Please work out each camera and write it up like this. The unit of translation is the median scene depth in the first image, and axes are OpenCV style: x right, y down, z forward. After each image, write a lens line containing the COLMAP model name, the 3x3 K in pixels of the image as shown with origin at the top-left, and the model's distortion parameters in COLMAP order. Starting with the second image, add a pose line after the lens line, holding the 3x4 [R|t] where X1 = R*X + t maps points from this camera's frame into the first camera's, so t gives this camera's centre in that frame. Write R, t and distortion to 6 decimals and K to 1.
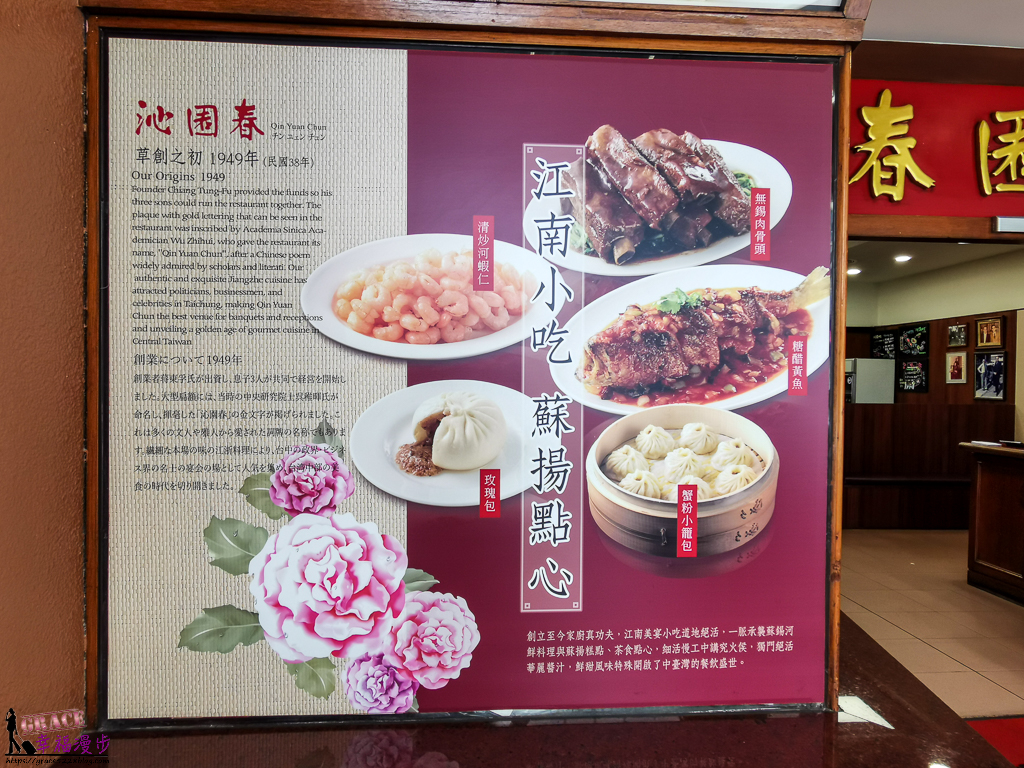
lens RADIAL K [[648.9, 0, 512.4], [0, 648.9, 389.1], [0, 0, 1]] dist [-0.001536, 0.000436]
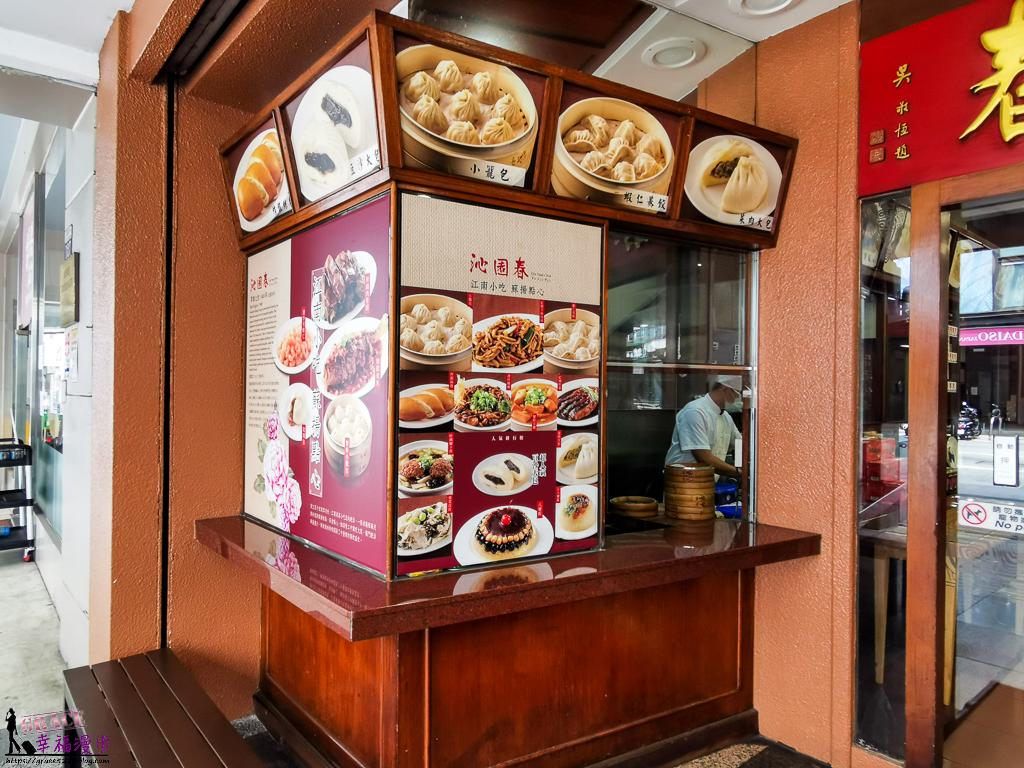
lens RADIAL K [[652.3, 0, 512.6], [0, 652.3, 386.9], [0, 0, 1]] dist [-0.002076, -0.001092]
pose [[0.601998, -0.007102, -0.798466, 2.085647], [-0.017629, 0.999598, -0.022182, 0.034973], [0.798303, 0.027430, 0.601631, 0.250183]]
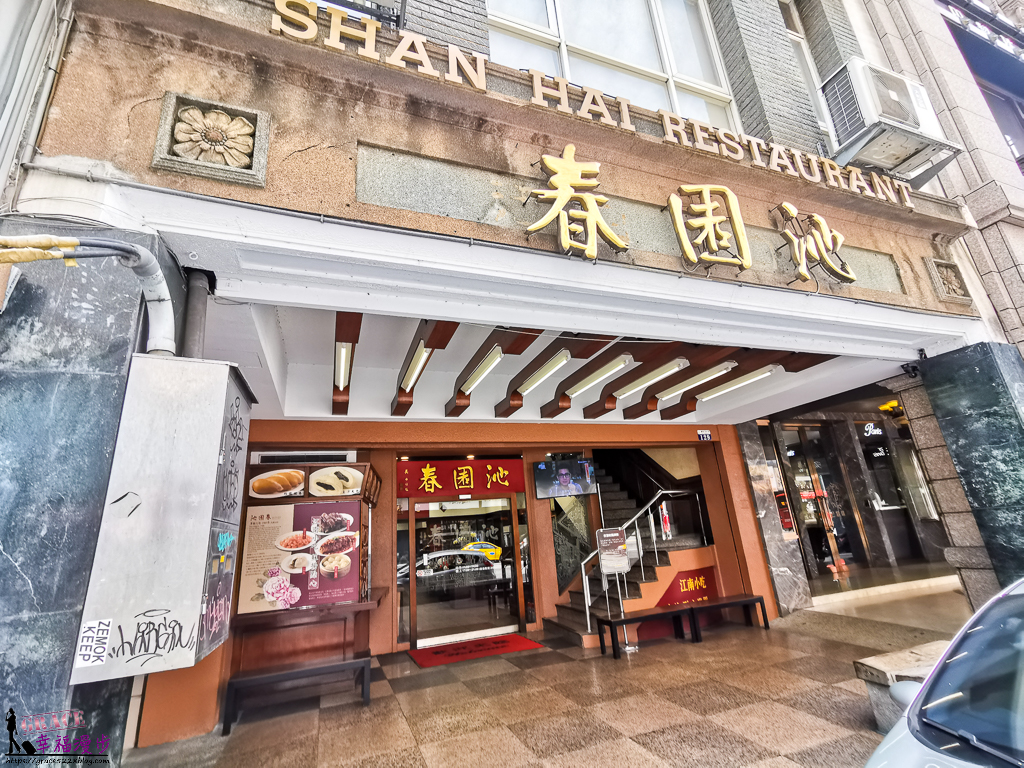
lens RADIAL K [[472.1, 0, 514.0], [0, 472.1, 386.5], [0, 0, 1]] dist [-0.000252, 0.000108]
pose [[0.952168, 0.009686, 0.305420, 0.520938], [0.093292, 0.942563, -0.320737, 0.133379], [-0.290984, 0.333889, 0.896575, -4.605049]]
